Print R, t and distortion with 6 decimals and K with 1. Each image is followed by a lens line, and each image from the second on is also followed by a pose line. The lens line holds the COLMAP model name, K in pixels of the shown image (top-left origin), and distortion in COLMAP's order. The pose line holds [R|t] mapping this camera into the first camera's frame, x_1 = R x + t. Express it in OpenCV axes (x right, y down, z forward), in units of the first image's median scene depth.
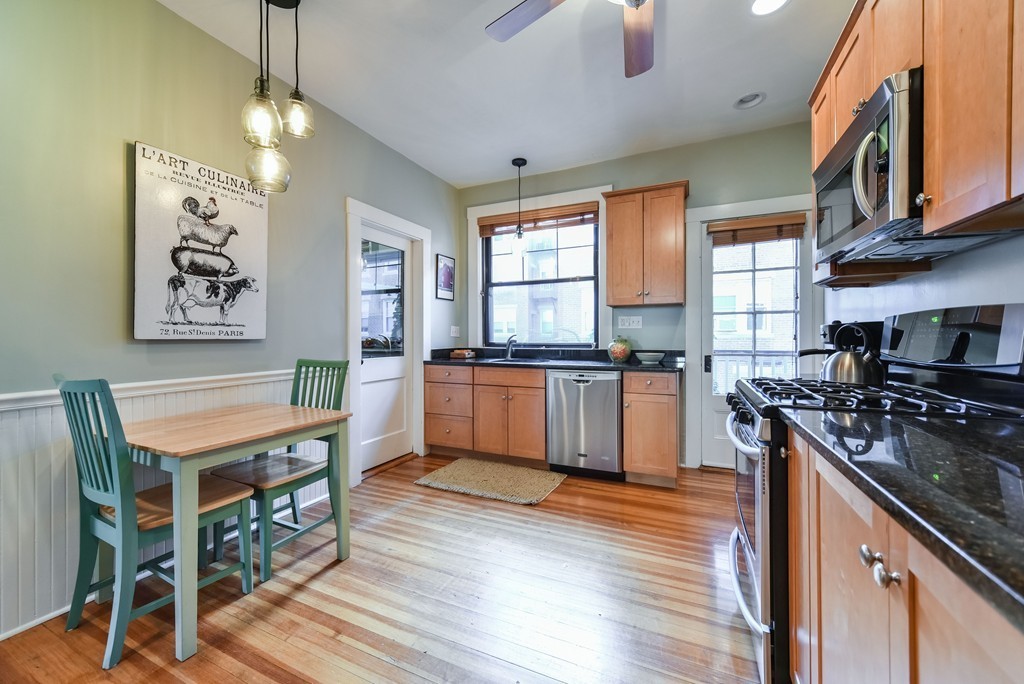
lens RADIAL K [[392.0, 0, 510.2], [0, 392.0, 337.9], [0, 0, 1]] dist [-0.000124, -0.000003]
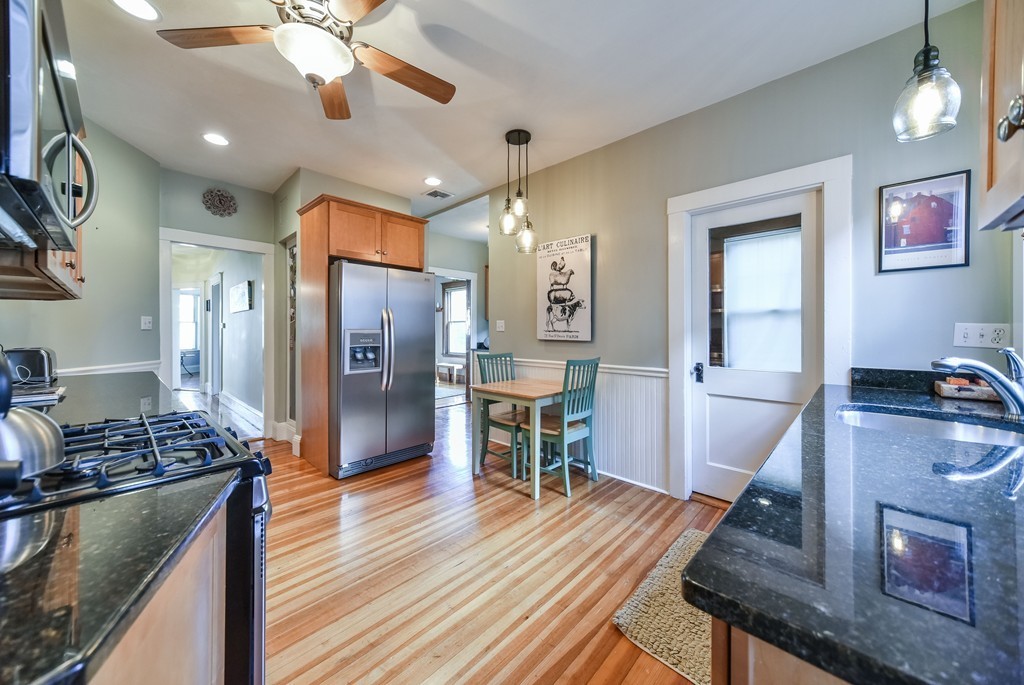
lens RADIAL K [[358.6, 0, 508.5], [0, 358.6, 332.5], [0, 0, 1]] dist [-0.000638, 0.000006]
pose [[-0.312201, 0.002451, -0.950013, 0.784671], [-0.006928, 0.999964, 0.004857, -0.034626], [0.949991, 0.008098, -0.312173, 1.247906]]
